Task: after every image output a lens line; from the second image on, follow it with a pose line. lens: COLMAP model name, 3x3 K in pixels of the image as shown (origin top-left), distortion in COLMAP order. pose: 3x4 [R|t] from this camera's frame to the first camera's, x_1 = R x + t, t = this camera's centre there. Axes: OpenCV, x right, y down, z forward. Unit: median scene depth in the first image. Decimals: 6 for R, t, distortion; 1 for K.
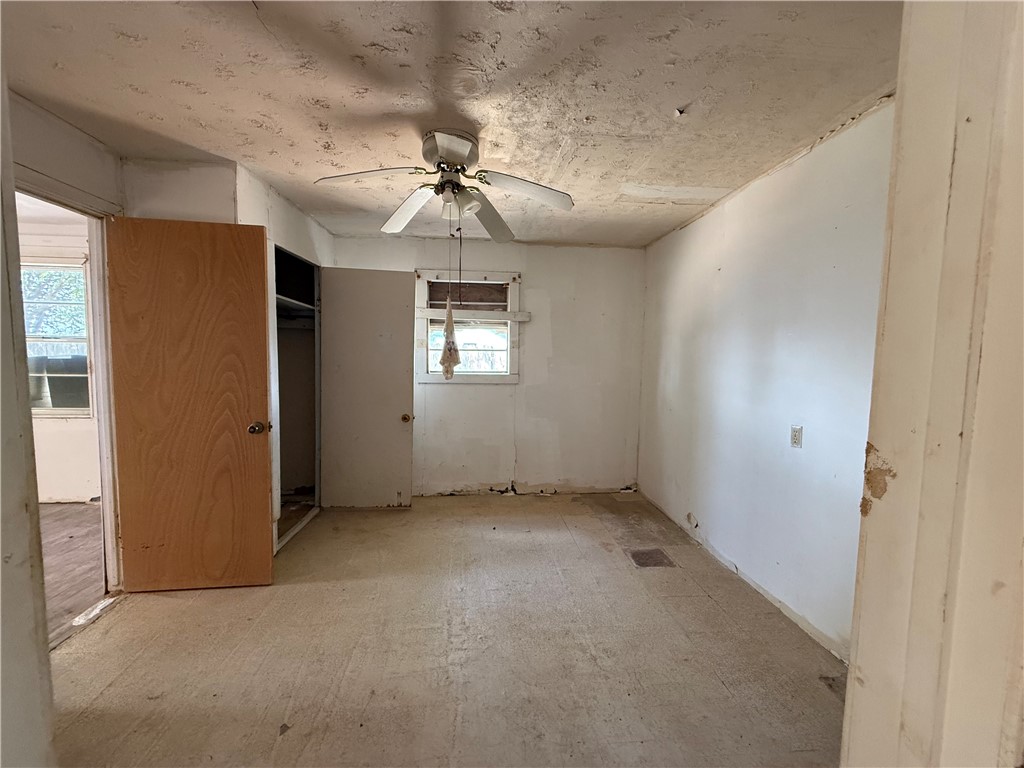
lens RADIAL K [[407.1, 0, 510.4], [0, 407.1, 384.9], [0, 0, 1]] dist [-0.002622, 0.000094]
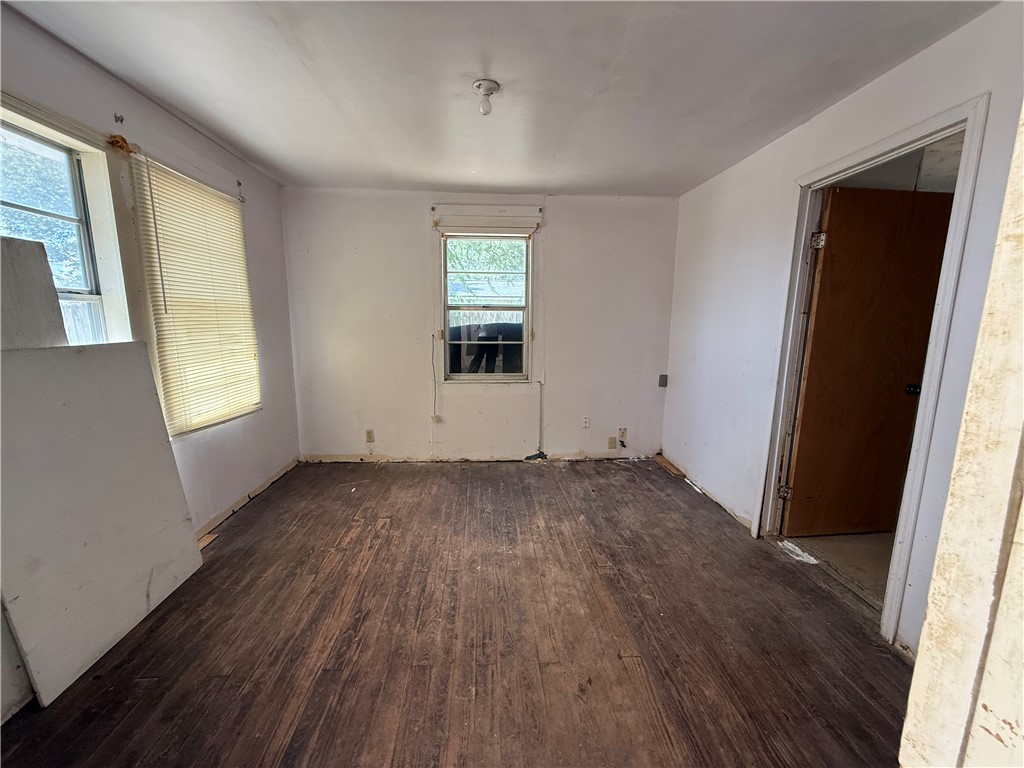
lens RADIAL K [[407.1, 0, 509.9], [0, 407.1, 387.3], [0, 0, 1]] dist [-0.002622, 0.000094]
pose [[0.999469, -0.000113, -0.032596, -1.644082], [0.002703, 0.996835, 0.079449, 0.014302], [0.032484, -0.079495, 0.996306, -0.096973]]
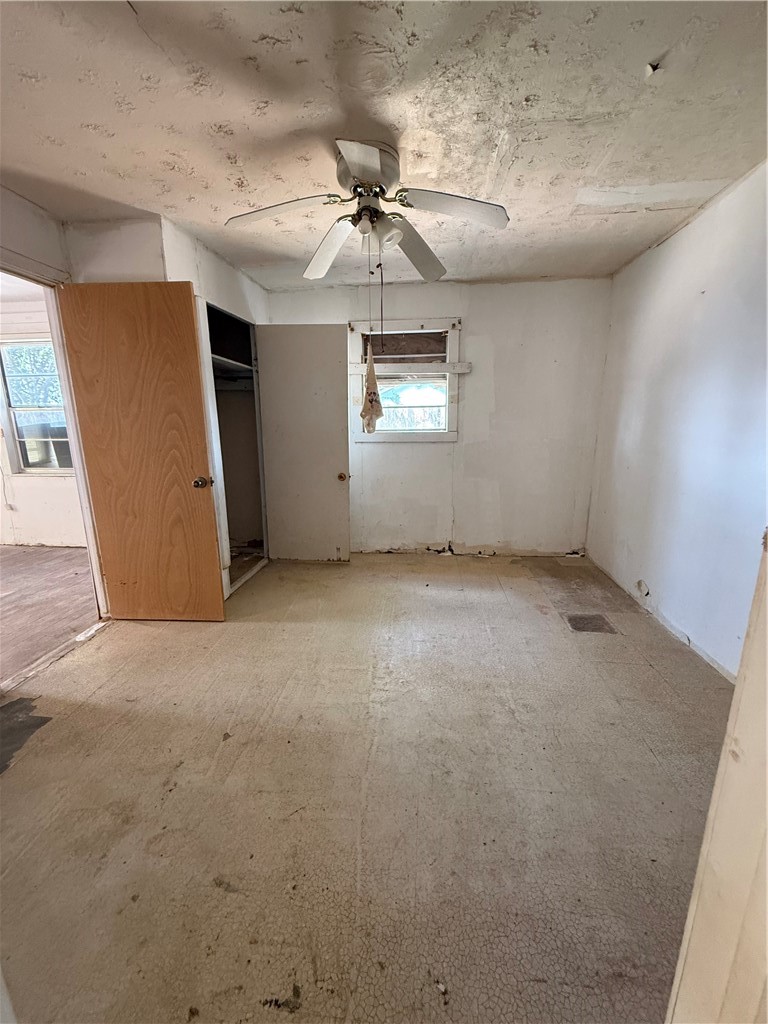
lens RADIAL K [[407.1, 0, 383.4], [0, 407.1, 511.2], [0, 0, 1]] dist [-0.002622, 0.000094]
pose [[0.981609, 0.018074, -0.190044, 0.060284], [0.010787, 0.988666, 0.149744, 0.023833], [0.190596, -0.149041, 0.970289, 0.031597]]
